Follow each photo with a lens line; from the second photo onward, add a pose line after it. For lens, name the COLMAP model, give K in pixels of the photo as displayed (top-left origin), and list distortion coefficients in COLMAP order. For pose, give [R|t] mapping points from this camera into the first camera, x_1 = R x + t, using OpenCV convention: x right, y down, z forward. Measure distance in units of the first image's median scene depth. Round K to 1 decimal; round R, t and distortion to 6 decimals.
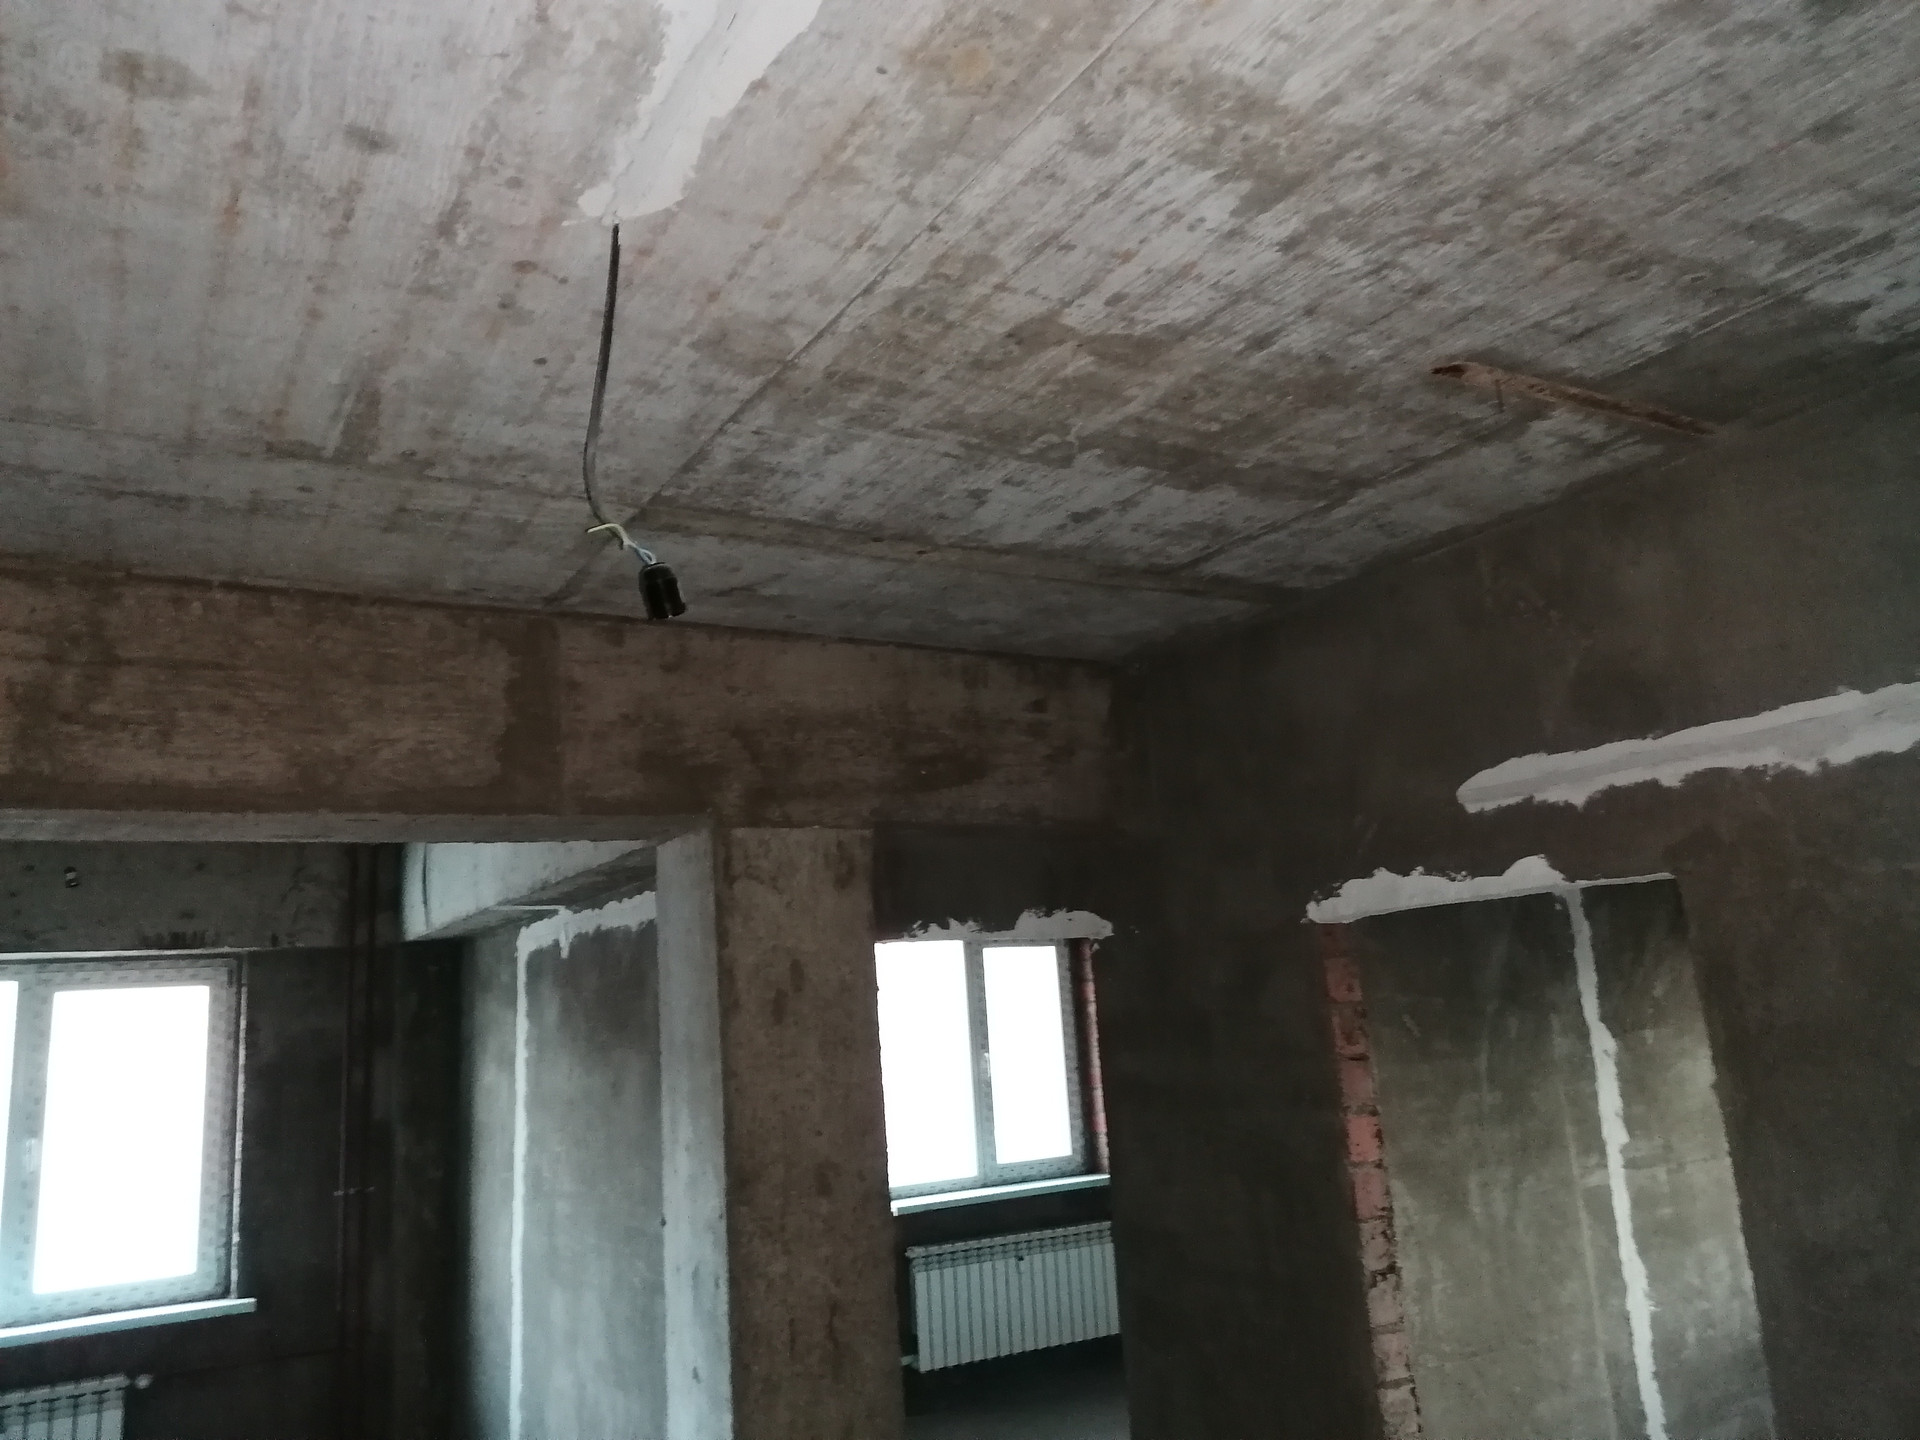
lens RADIAL K [[1461.4, 0, 957.5], [0, 1461.4, 714.0], [0, 0, 1]] dist [0.088046, -0.024474]
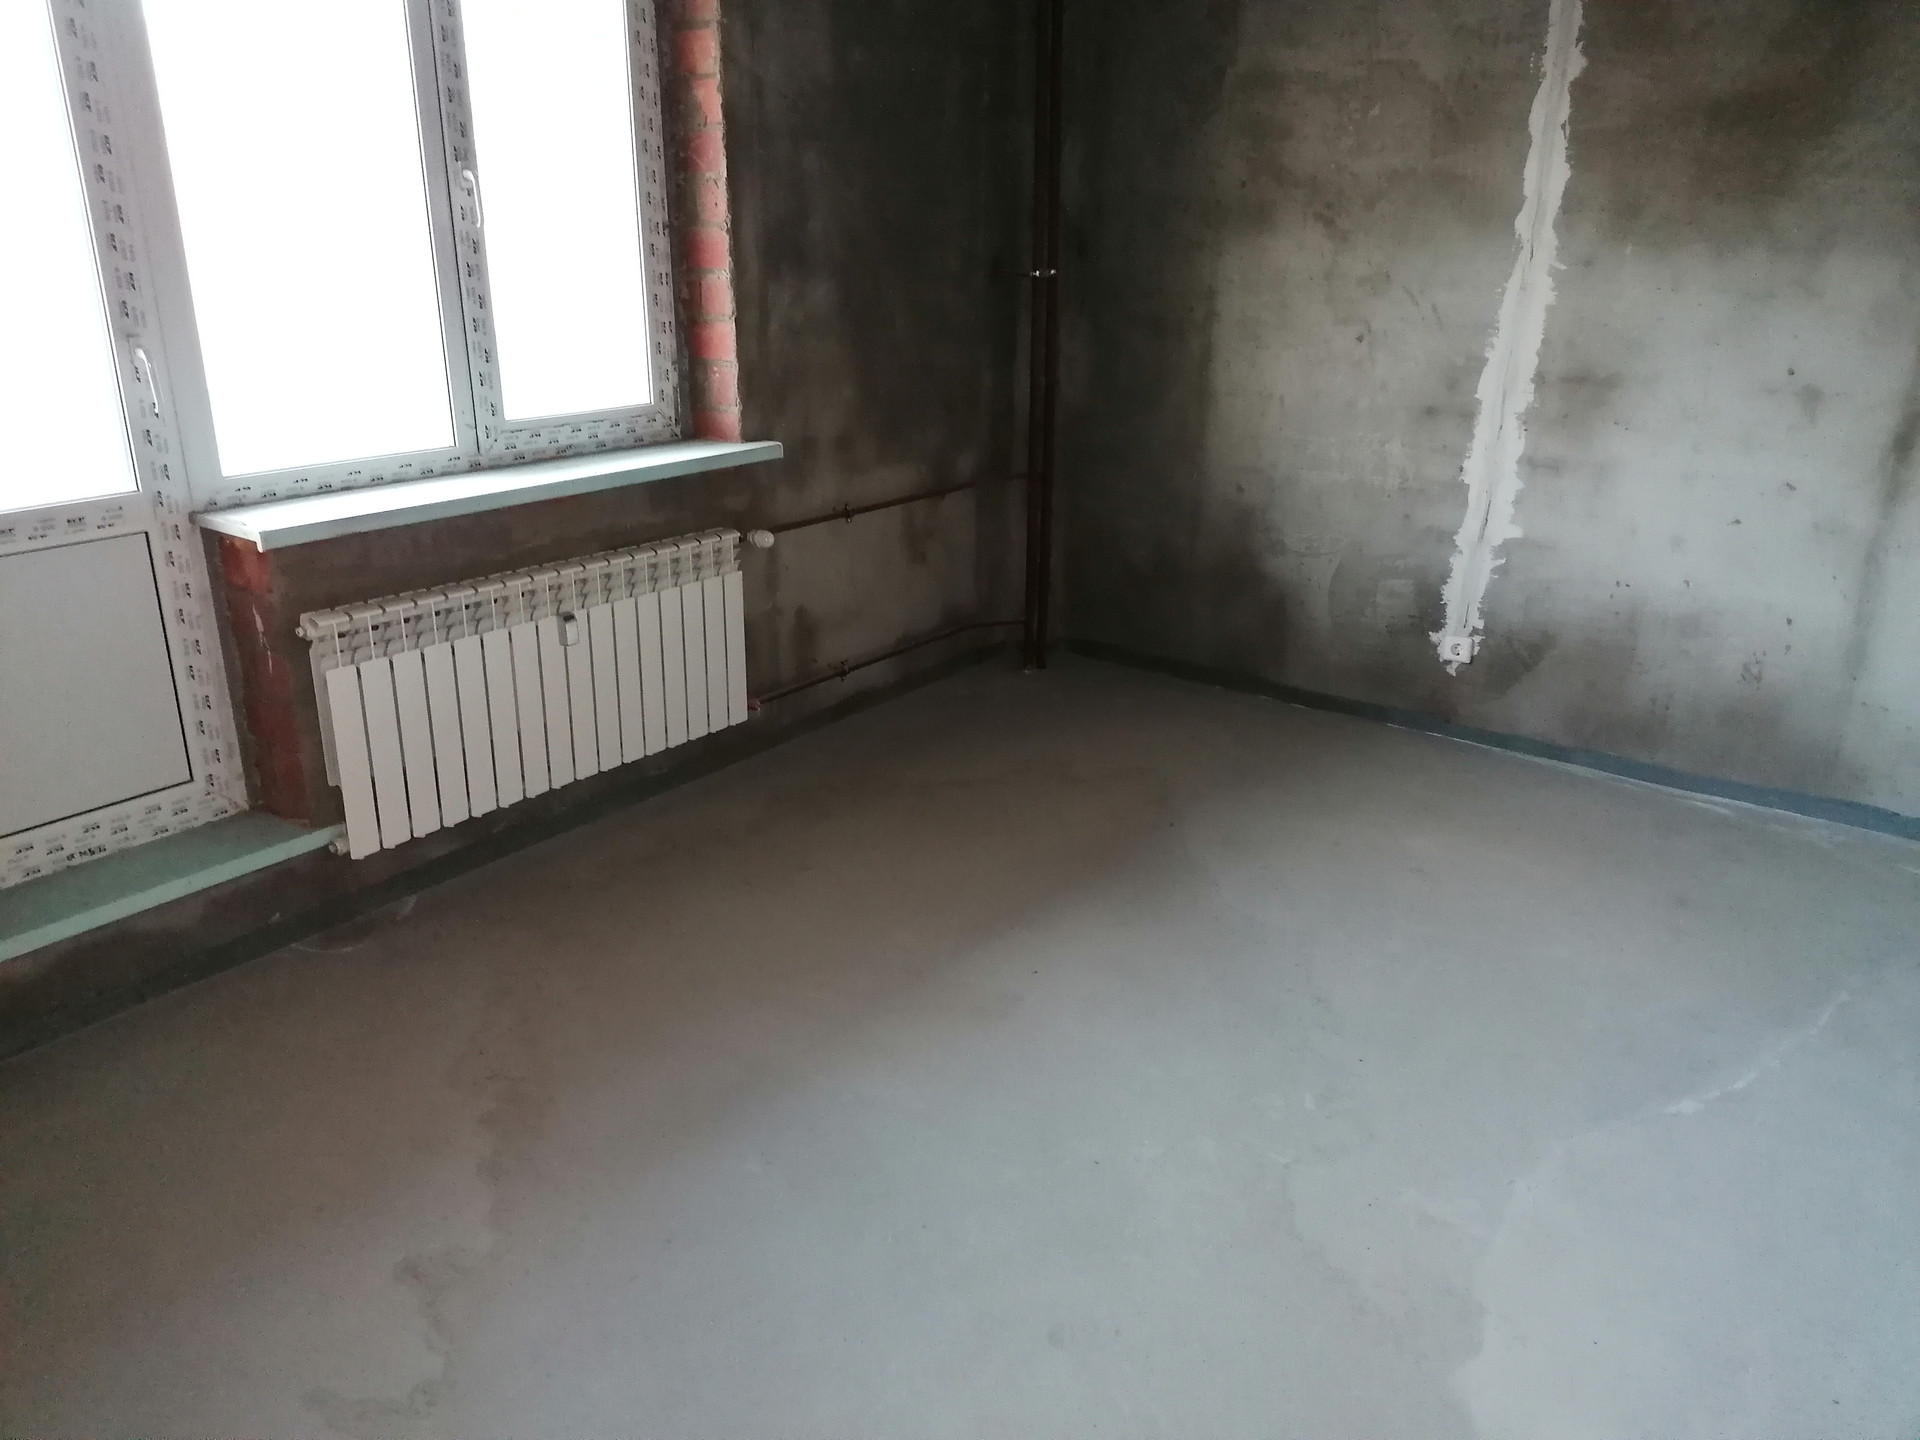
lens RADIAL K [[1461.4, 0, 974.7], [0, 1461.4, 714.0], [0, 0, 1]] dist [0.088046, -0.024474]
pose [[0.929289, -0.058452, 0.364698, -0.009980], [-0.135342, 0.864832, 0.483475, 0.141180], [-0.343663, -0.498647, 0.795768, 0.538181]]
